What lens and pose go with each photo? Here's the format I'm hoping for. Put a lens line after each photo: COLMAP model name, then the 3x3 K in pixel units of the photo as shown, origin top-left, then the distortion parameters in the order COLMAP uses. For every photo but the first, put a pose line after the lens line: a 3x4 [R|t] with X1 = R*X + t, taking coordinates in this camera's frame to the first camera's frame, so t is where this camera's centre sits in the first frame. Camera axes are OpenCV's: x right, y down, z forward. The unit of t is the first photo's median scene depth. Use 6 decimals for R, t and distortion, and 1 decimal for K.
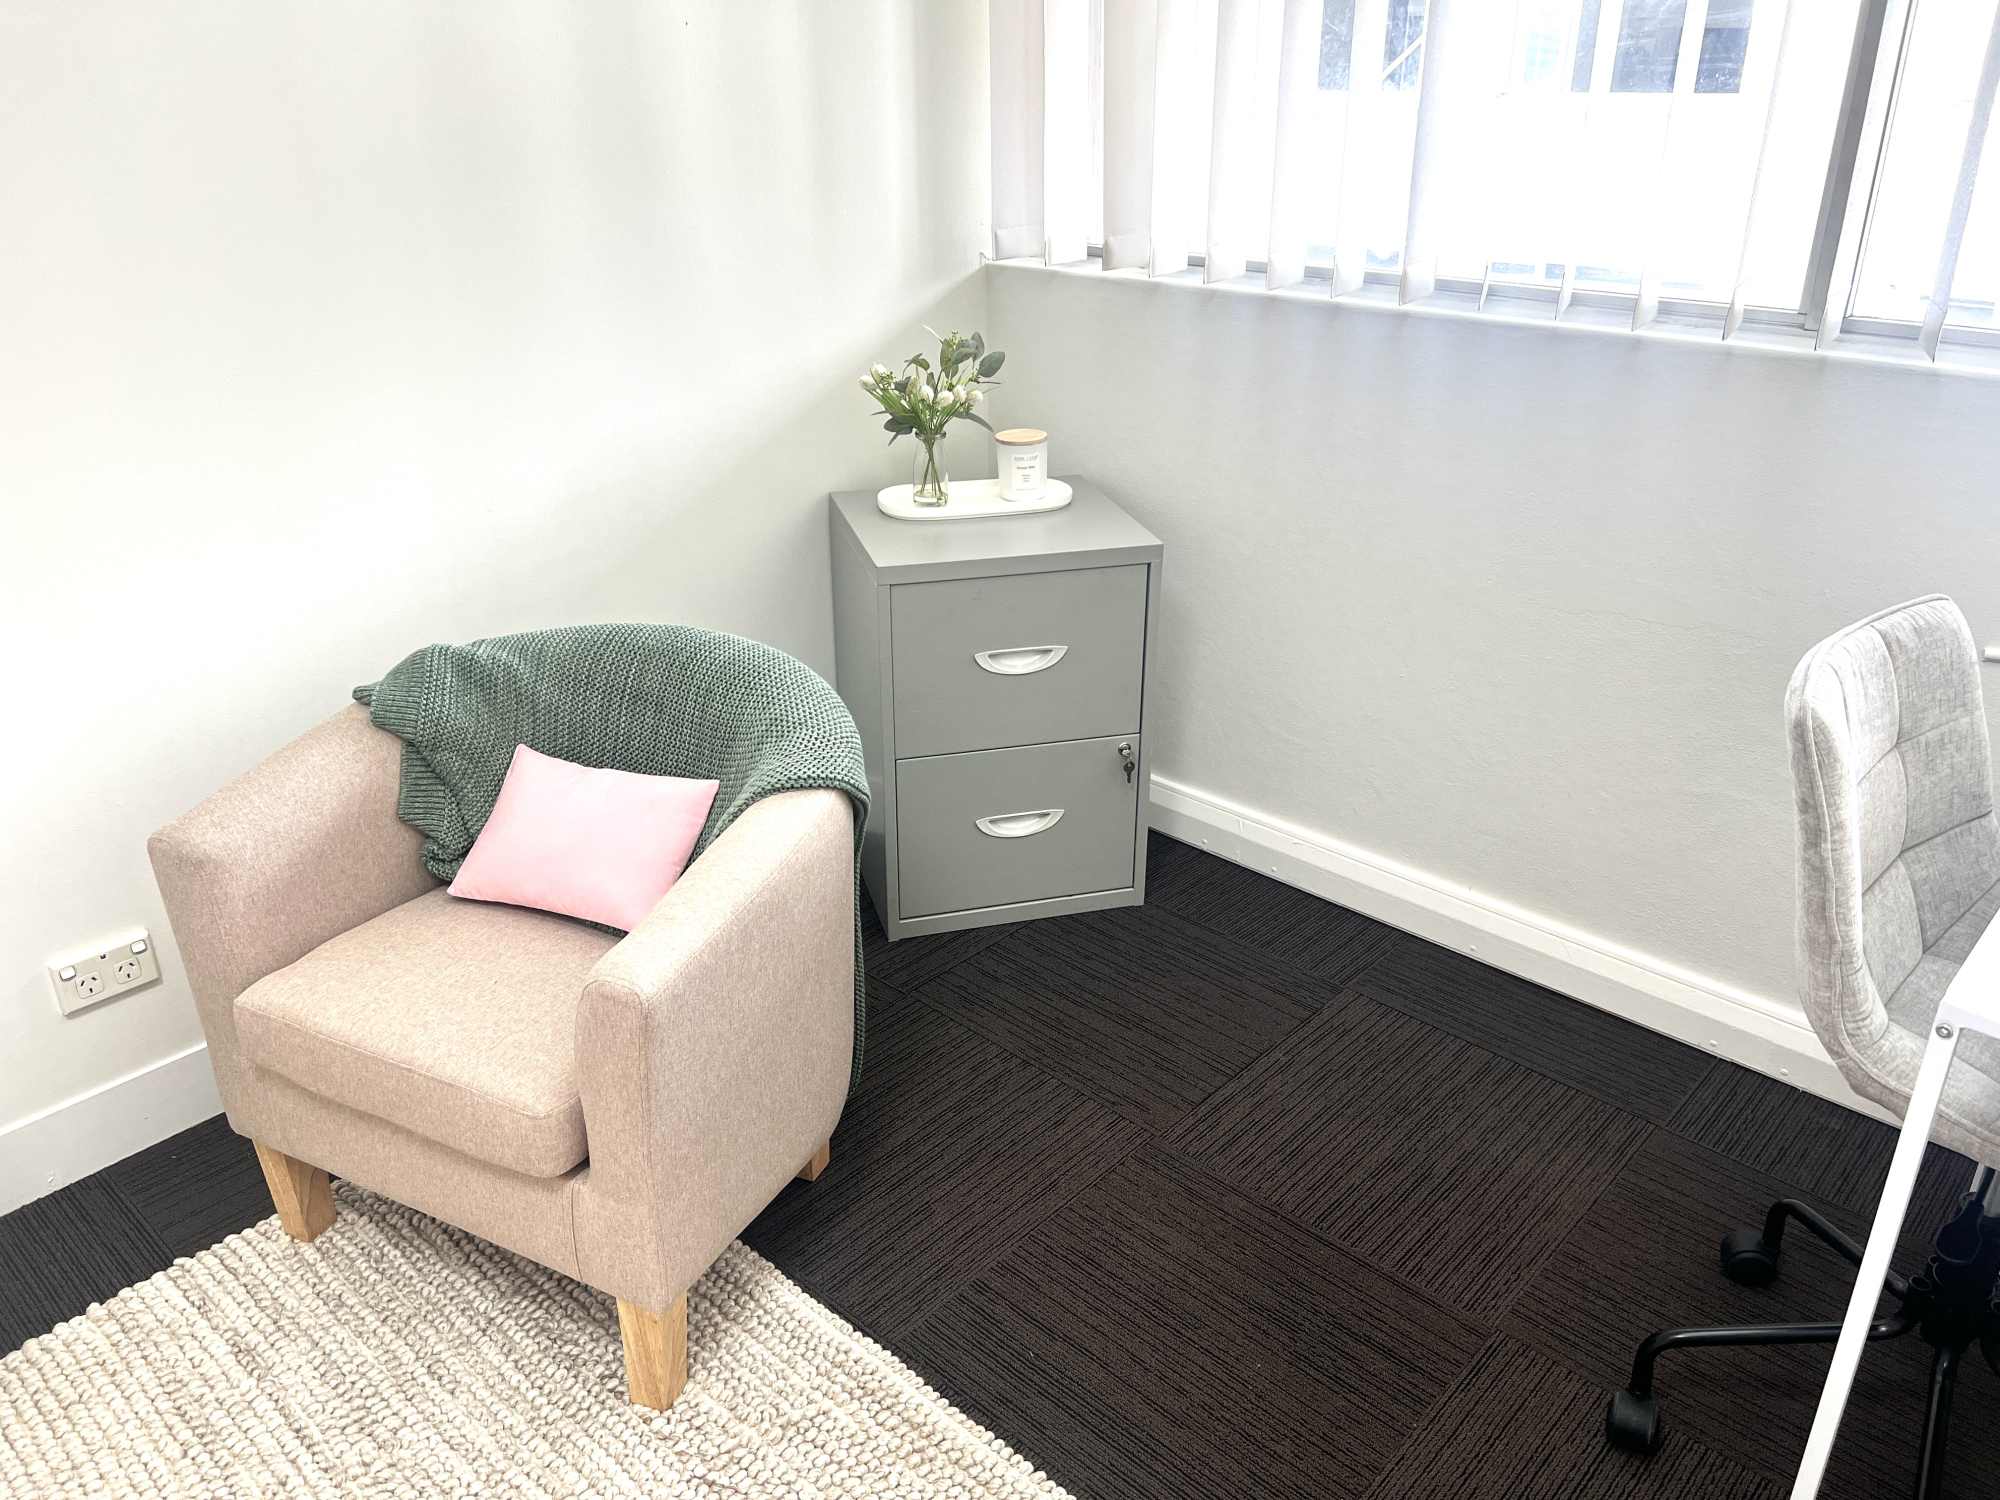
lens RADIAL K [[1516.0, 0, 1048.1], [0, 1516.0, 740.3], [0, 0, 1]] dist [0.085371, -0.135467]
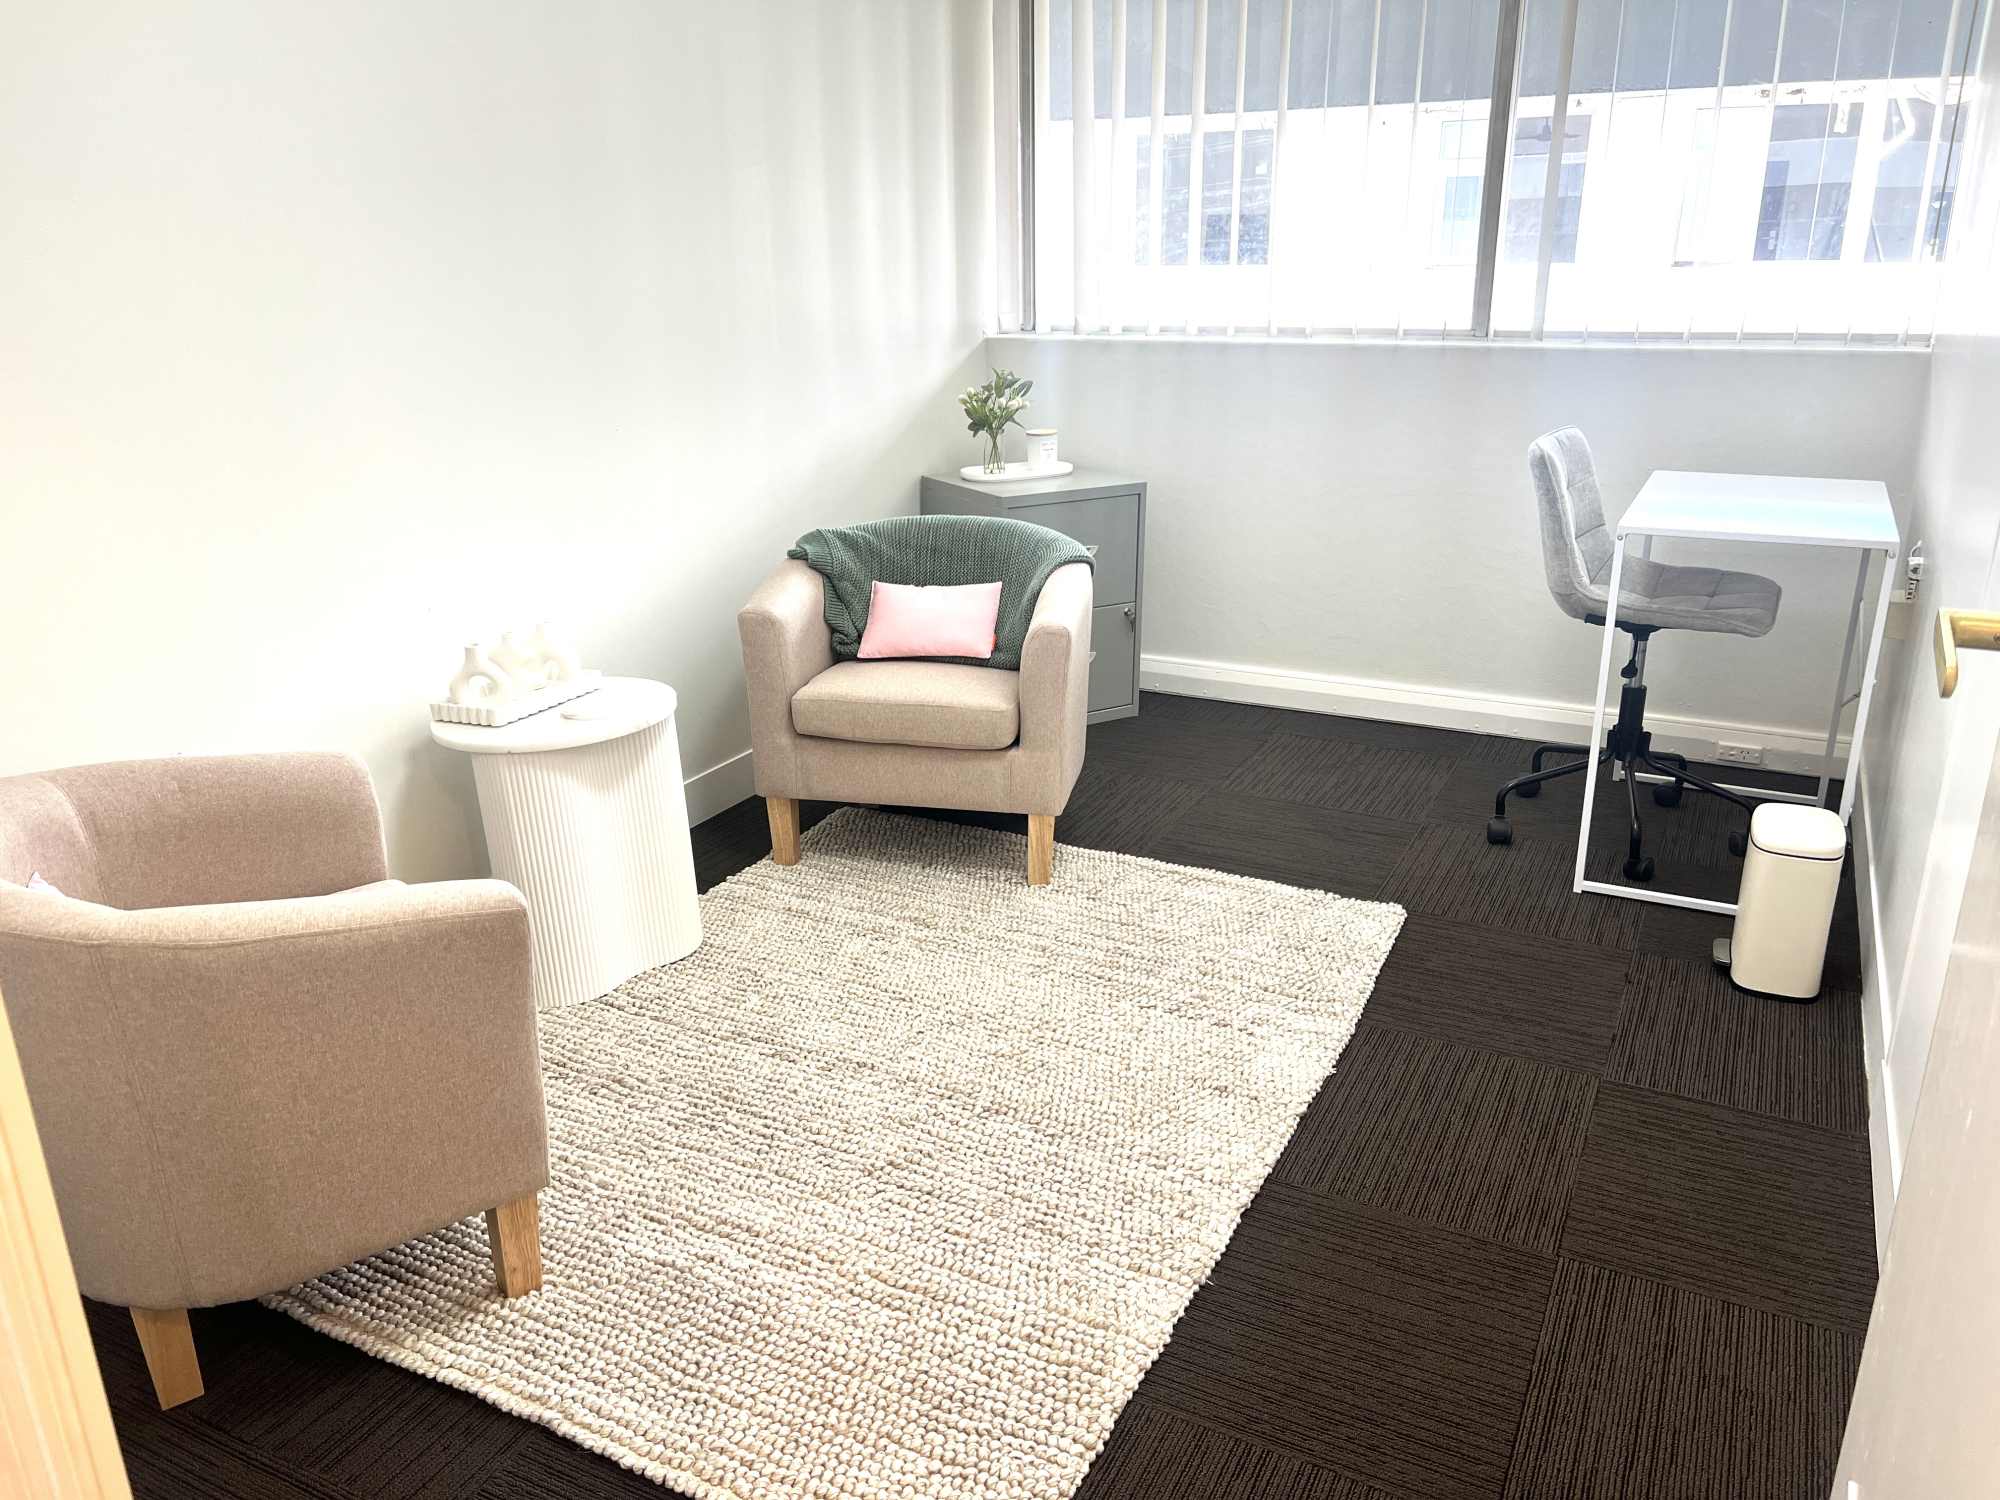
lens RADIAL K [[1450.9, 0, 1067.4], [0, 1450.9, 748.1], [0, 0, 1]] dist [0.032064, -0.031561]
pose [[0.960674, -0.103856, 0.257525, -0.606912], [0.125952, 0.989507, -0.070800, 0.356928], [-0.247469, 0.100452, 0.963674, -0.689198]]
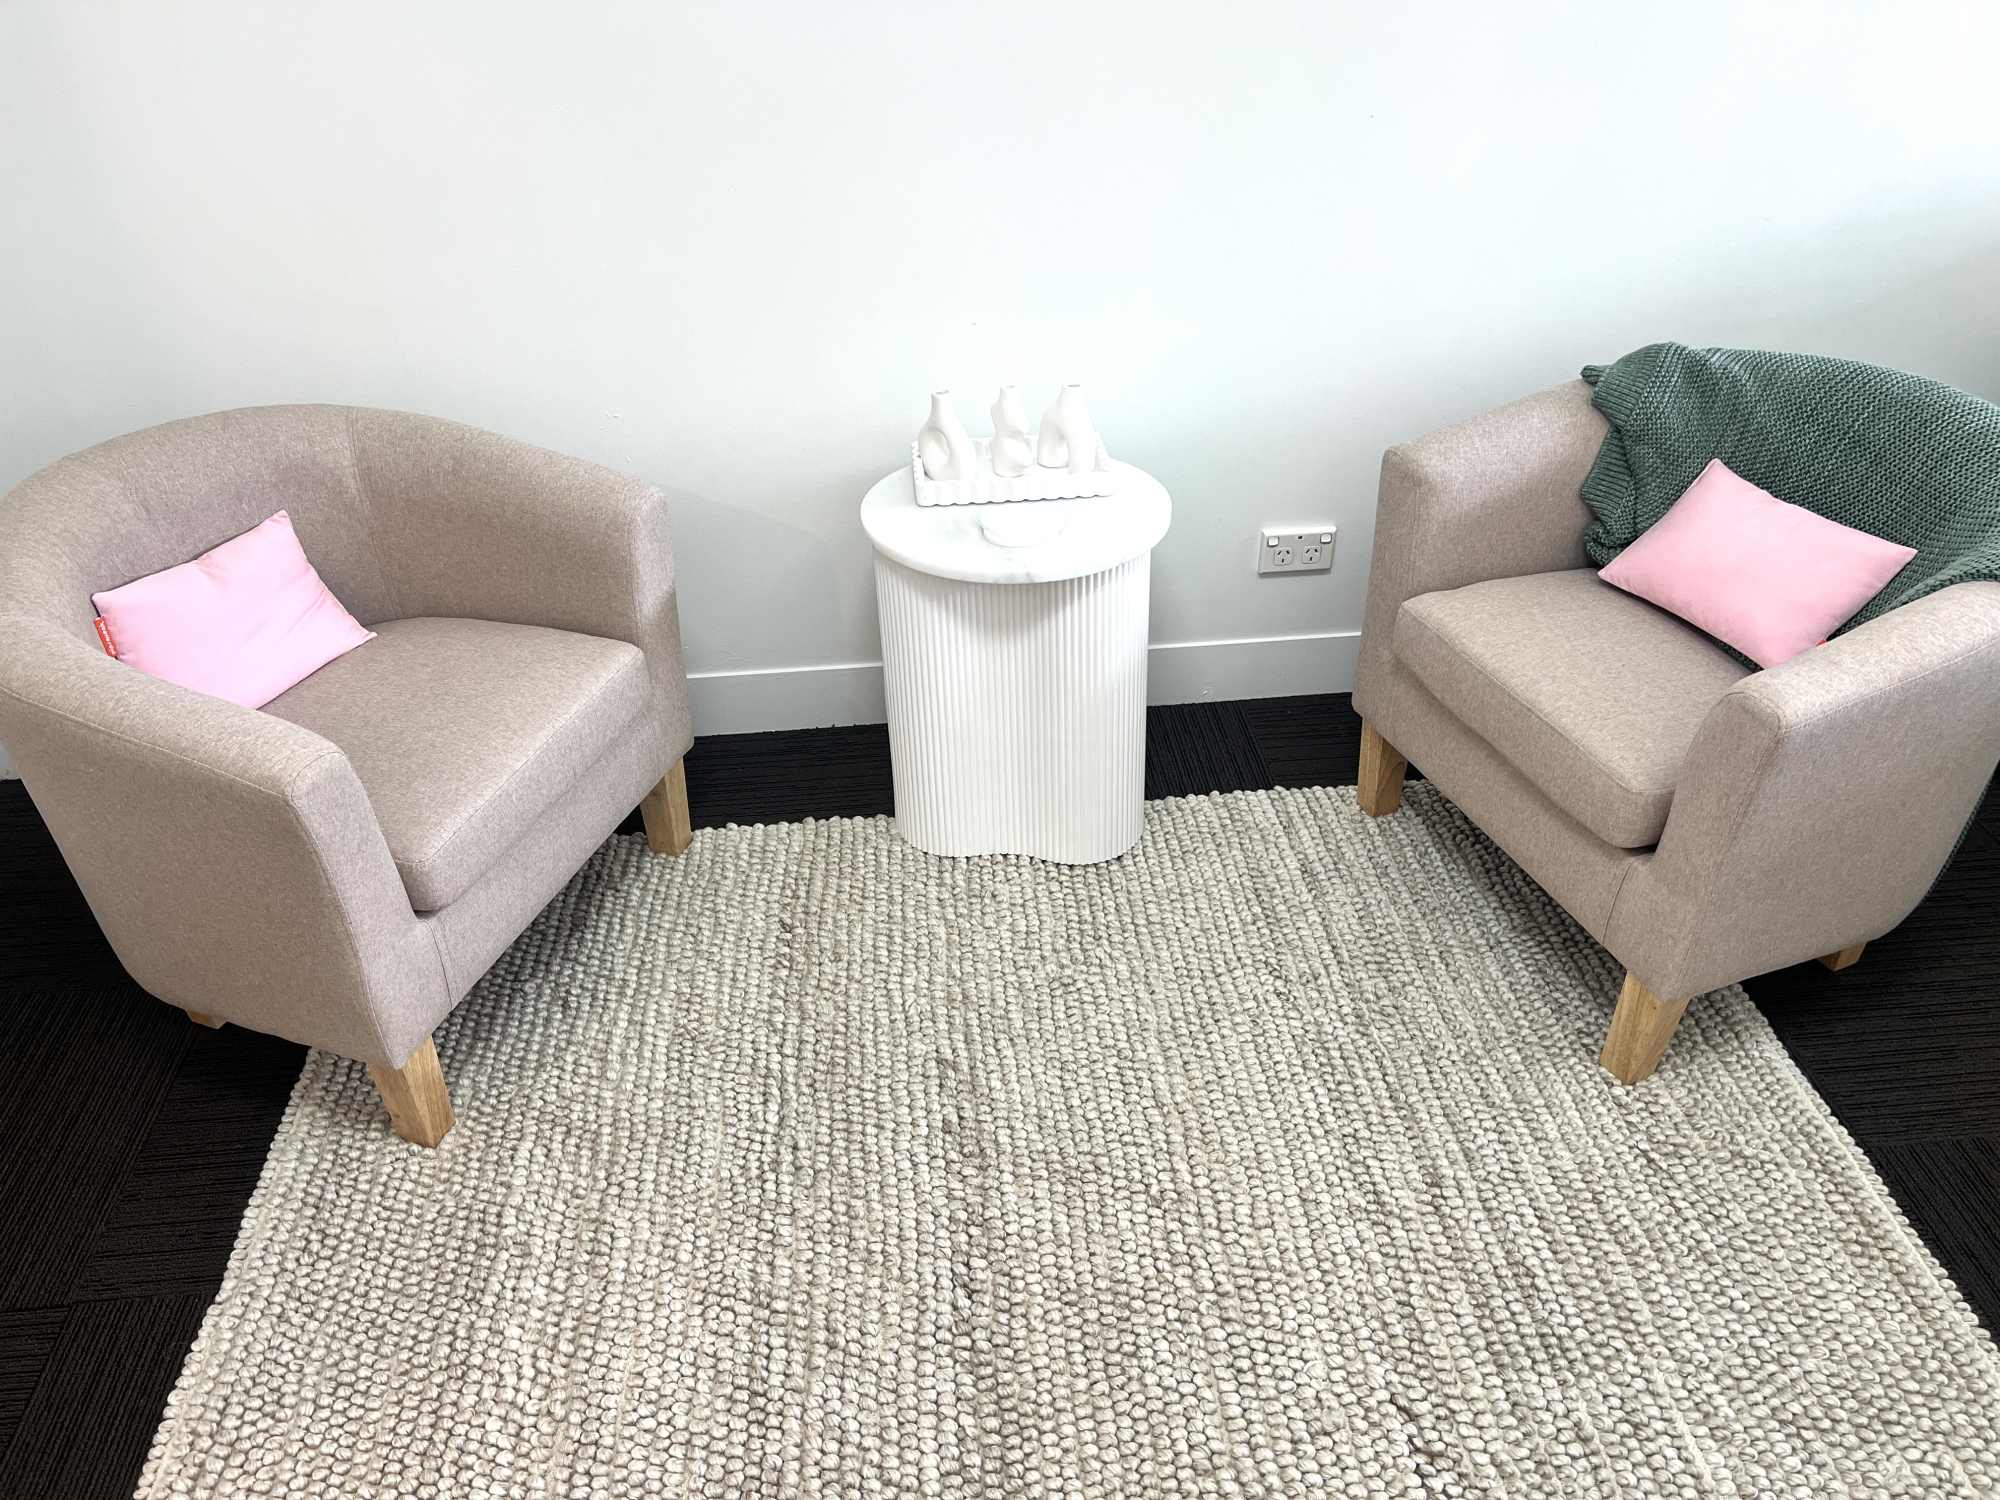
lens RADIAL K [[1508.7, 0, 965.4], [0, 1508.7, 753.9], [0, 0, 1]] dist [0.026924, -0.047146]
pose [[0.722057, 0.382917, -0.576202, -0.051083], [-0.268069, 0.922651, 0.277224, 0.039930], [0.637788, -0.045709, 0.768855, -0.108812]]
